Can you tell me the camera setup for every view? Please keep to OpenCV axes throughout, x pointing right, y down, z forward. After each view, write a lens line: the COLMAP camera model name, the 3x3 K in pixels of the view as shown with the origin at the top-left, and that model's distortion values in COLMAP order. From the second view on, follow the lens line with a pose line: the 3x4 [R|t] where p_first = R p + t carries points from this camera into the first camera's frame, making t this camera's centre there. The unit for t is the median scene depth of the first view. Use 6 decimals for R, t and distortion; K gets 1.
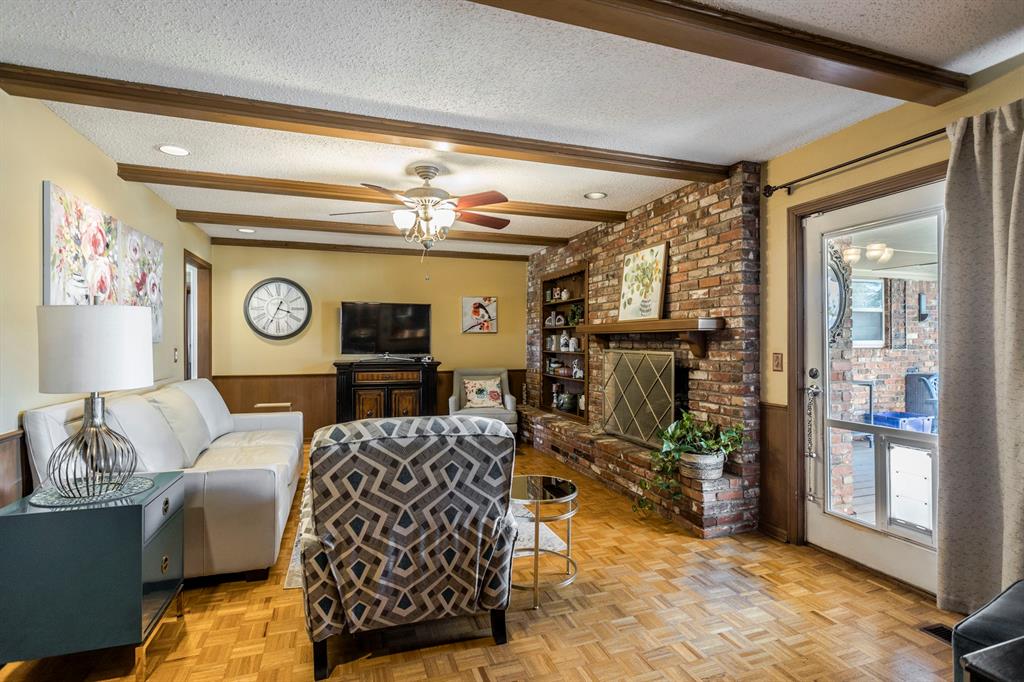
lens RADIAL K [[504.3, 0, 510.2], [0, 504.3, 339.1], [0, 0, 1]] dist [-0.011877, 0.005869]
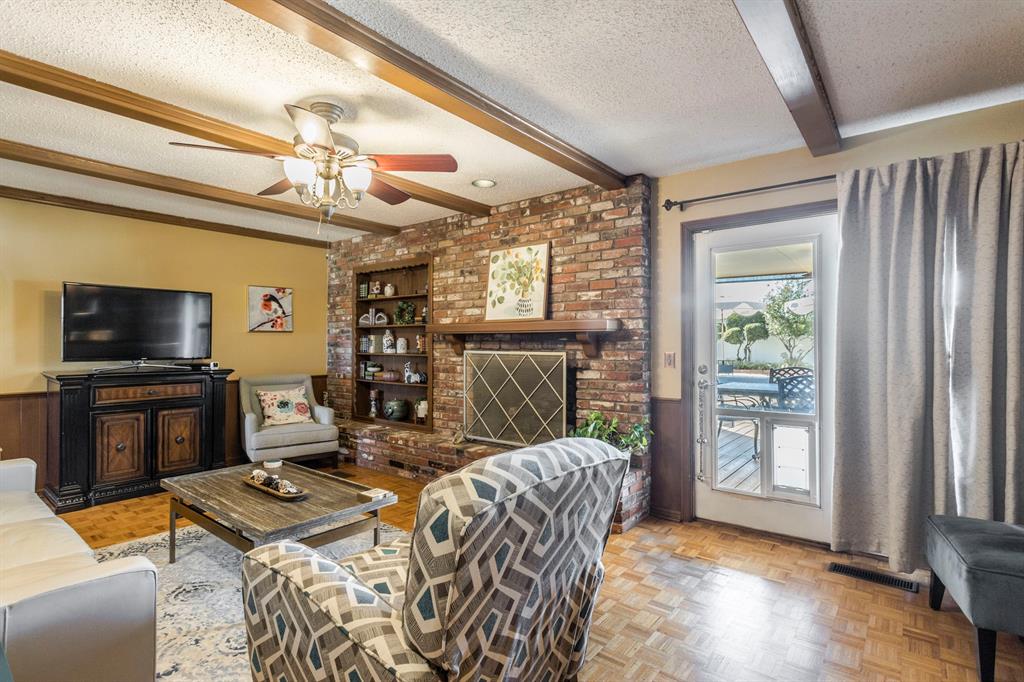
lens RADIAL K [[504.3, 0, 510.3], [0, 504.3, 340.0], [0, 0, 1]] dist [-0.011877, 0.005869]
pose [[0.843379, 0.001251, 0.537317, -0.295248], [-0.001186, 0.999999, -0.000466, 0.001450], [-0.537317, -0.000244, 0.843380, 0.205962]]
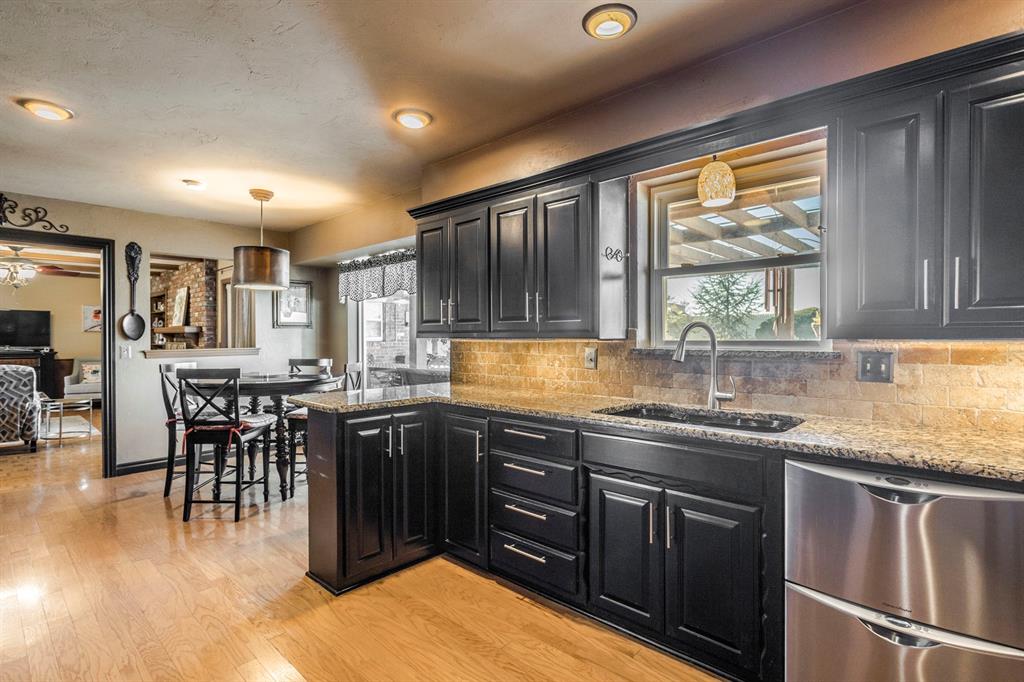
lens RADIAL K [[504.3, 0, 507.7], [0, 504.3, 340.8], [0, 0, 1]] dist [-0.011877, 0.005869]
pose [[0.886577, -0.002212, 0.462576, 0.518569], [-0.002867, 0.999943, 0.010275, -0.006570], [-0.462573, -0.010436, 0.886520, -1.317609]]
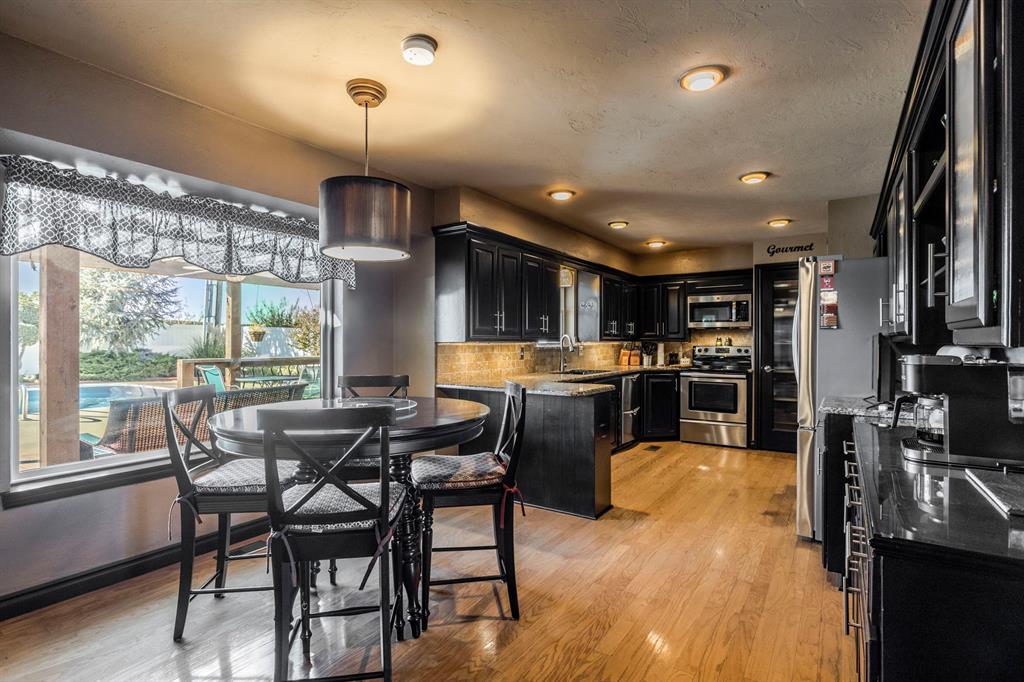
lens RADIAL K [[504.3, 0, 512.2], [0, 504.3, 339.4], [0, 0, 1]] dist [-0.011877, 0.005869]
pose [[-0.609558, 0.008203, 0.792699, -0.031912], [0.001346, 0.999956, -0.009313, 0.002276], [-0.792741, -0.004610, -0.609542, 0.067334]]
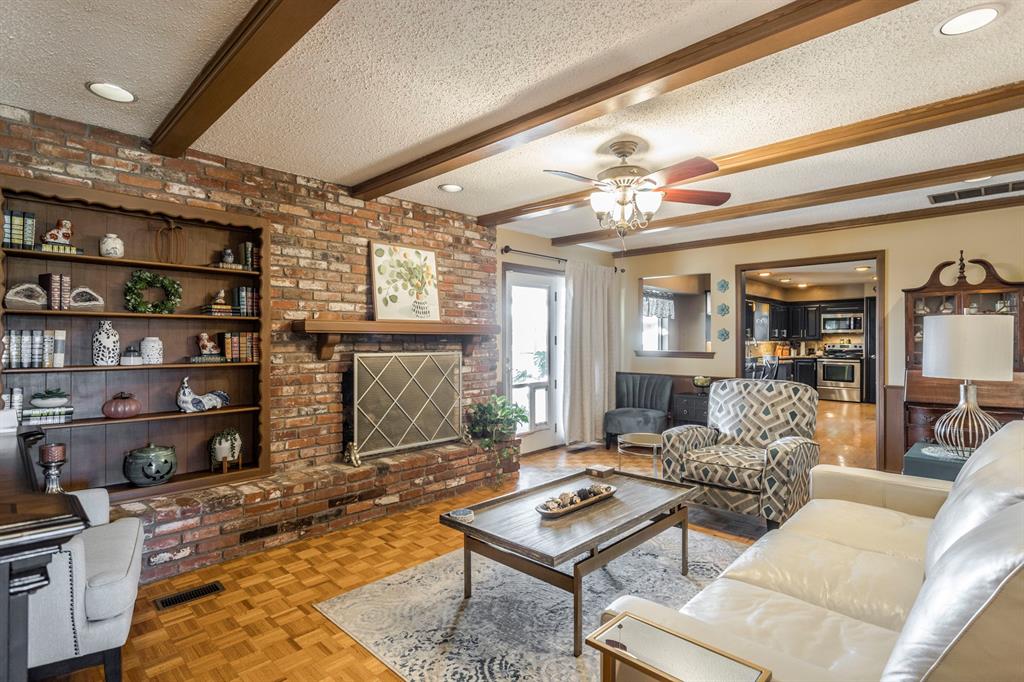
lens RADIAL K [[504.3, 0, 511.5], [0, 504.3, 338.7], [0, 0, 1]] dist [-0.011877, 0.005869]
pose [[-0.458345, 0.005163, 0.888759, -0.744800], [-0.001399, 0.999978, -0.006531, 0.002507], [-0.888773, -0.004236, -0.458327, 1.380493]]
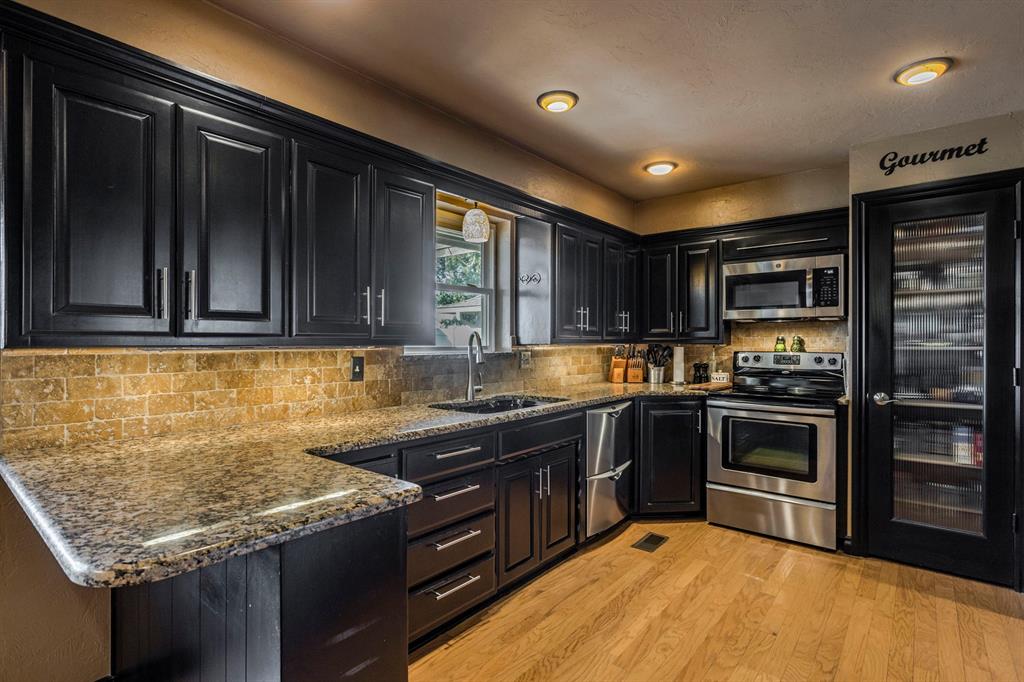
lens RADIAL K [[504.3, 0, 511.9], [0, 504.3, 339.4], [0, 0, 1]] dist [-0.011877, 0.005869]
pose [[-0.519723, 0.009041, 0.854287, 0.325711], [0.000630, 0.999948, -0.010199, -0.004226], [-0.854335, -0.004762, -0.519702, -0.566304]]
